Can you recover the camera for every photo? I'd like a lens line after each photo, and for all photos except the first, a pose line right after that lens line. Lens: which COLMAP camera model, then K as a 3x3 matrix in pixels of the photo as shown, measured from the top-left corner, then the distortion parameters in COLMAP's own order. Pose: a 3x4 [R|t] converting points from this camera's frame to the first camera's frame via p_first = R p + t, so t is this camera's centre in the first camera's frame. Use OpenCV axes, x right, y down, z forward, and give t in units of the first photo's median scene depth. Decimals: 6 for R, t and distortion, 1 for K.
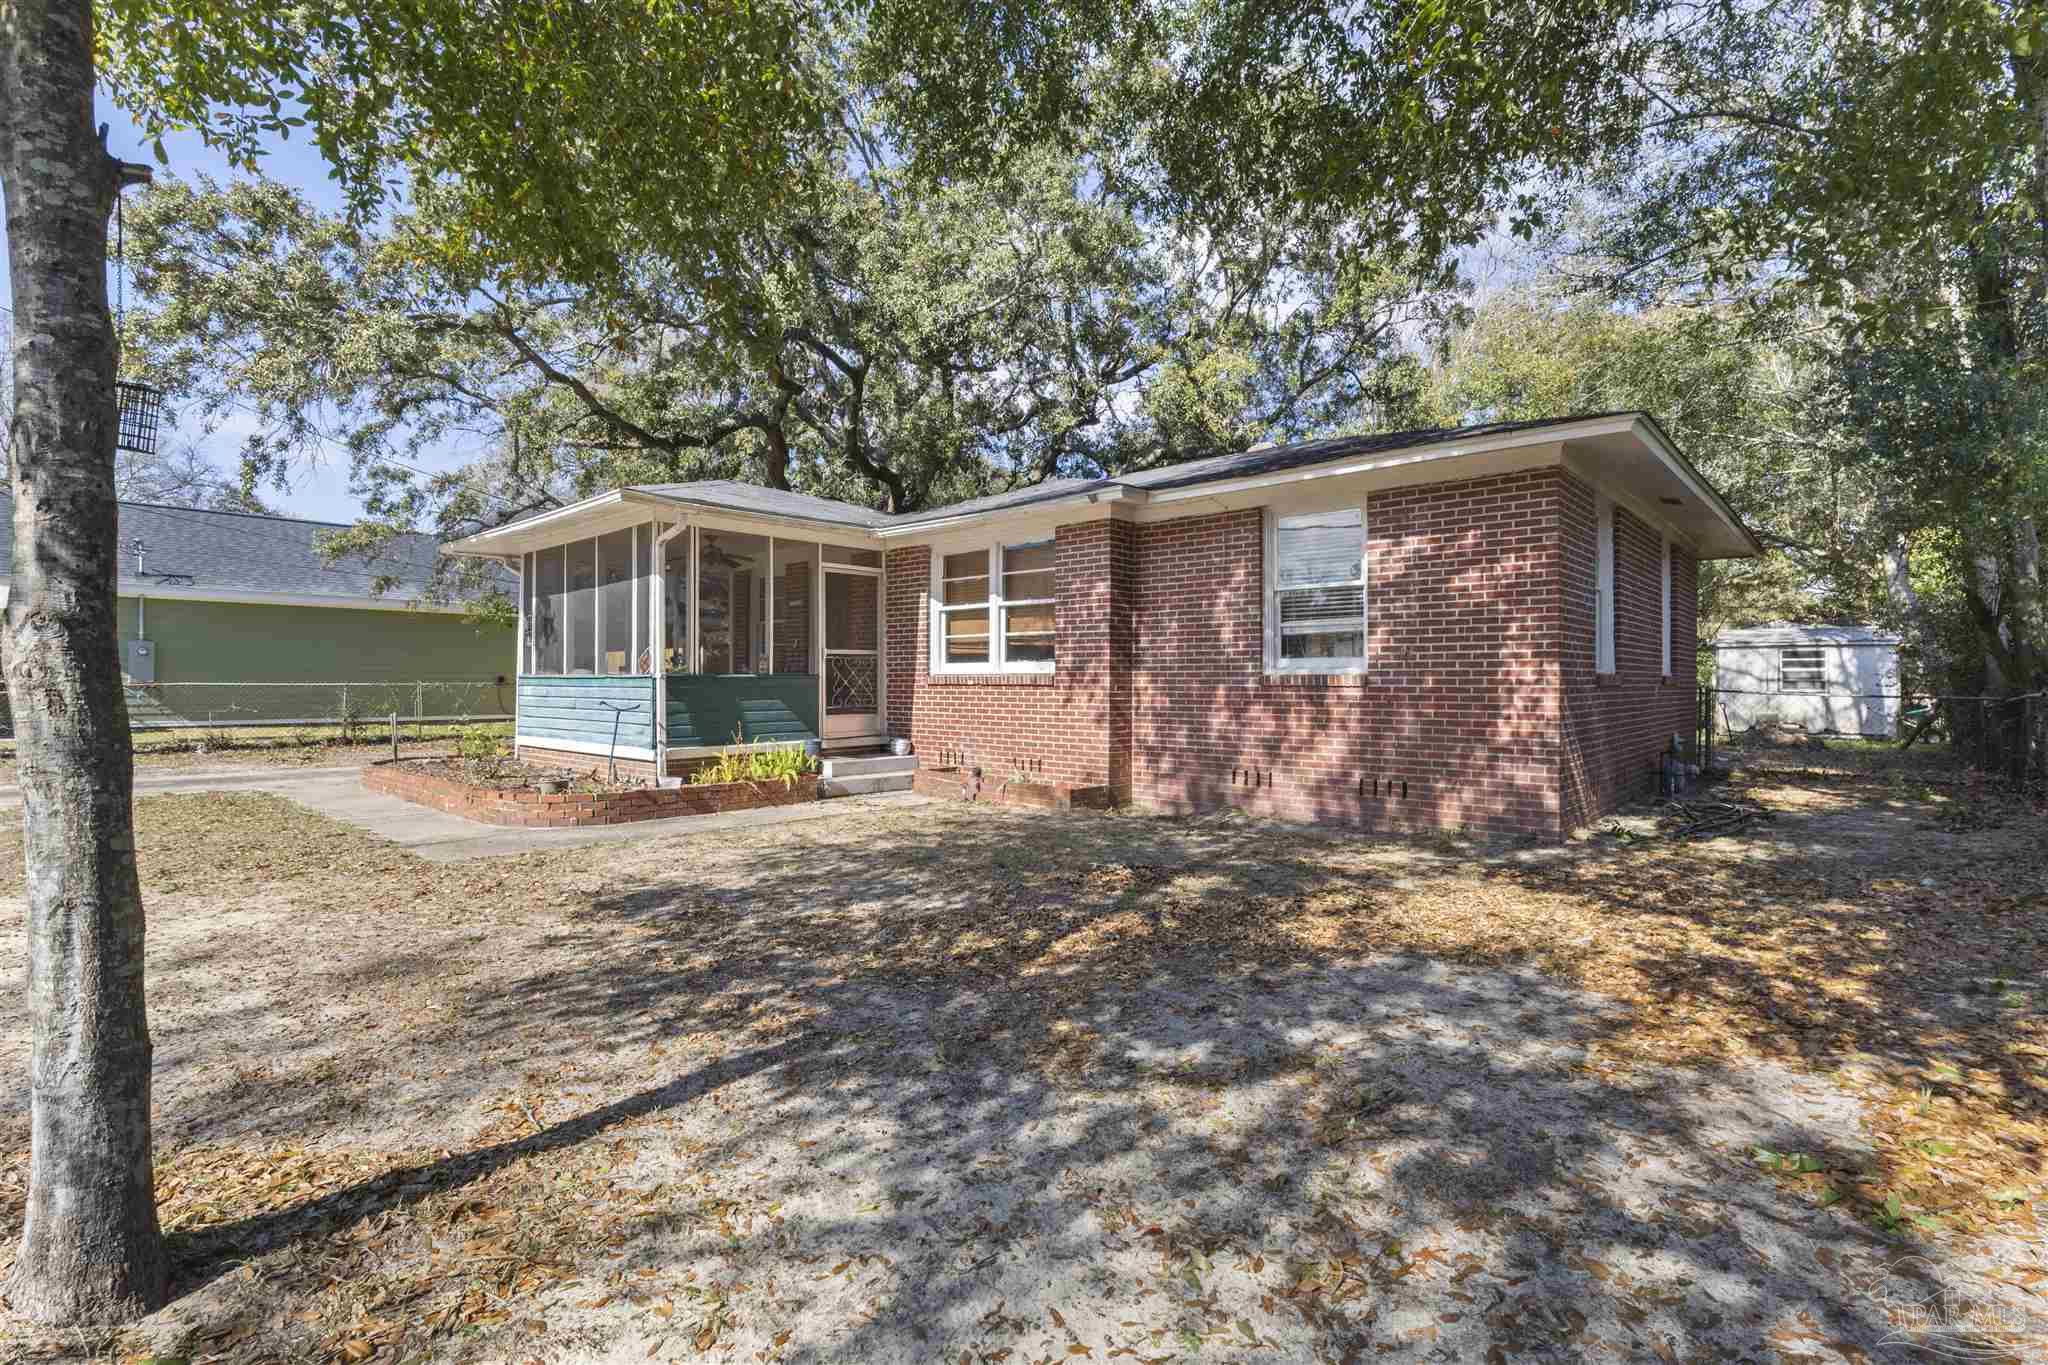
lens RADIAL K [[939.0, 0, 1020.2], [0, 939.0, 675.6], [0, 0, 1]] dist [0.003759, 0.000299]
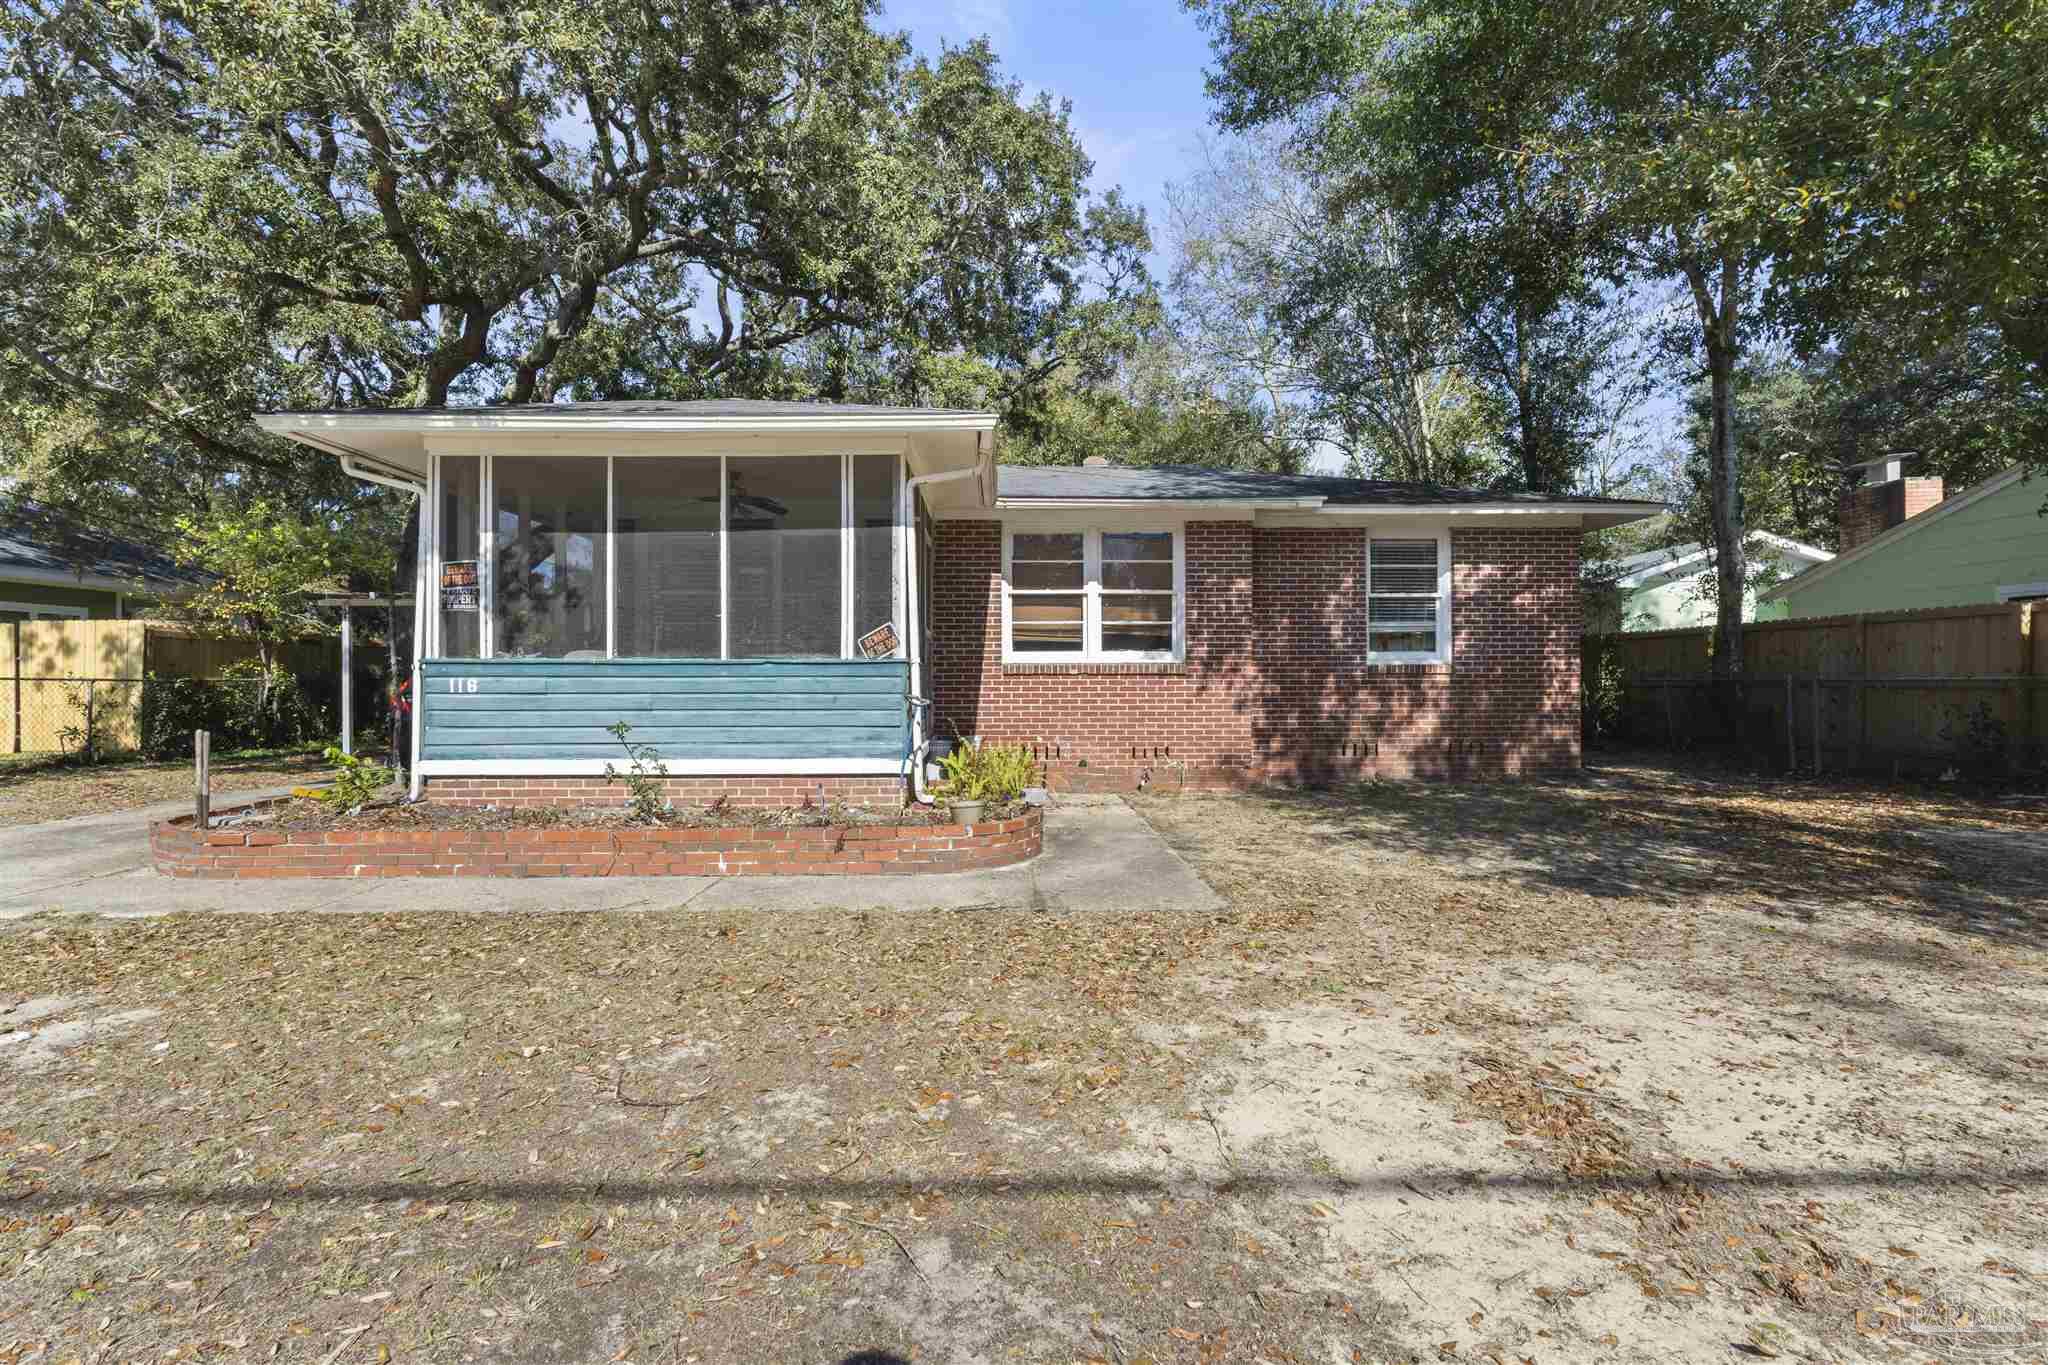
lens RADIAL K [[939.0, 0, 1020.2], [0, 939.0, 675.6], [0, 0, 1]] dist [0.003759, 0.000299]
pose [[0.719341, 0.002112, 0.694654, -0.902485], [-0.000962, 0.999997, -0.002045, 0.015583], [-0.694657, 0.000803, 0.719341, 0.425875]]
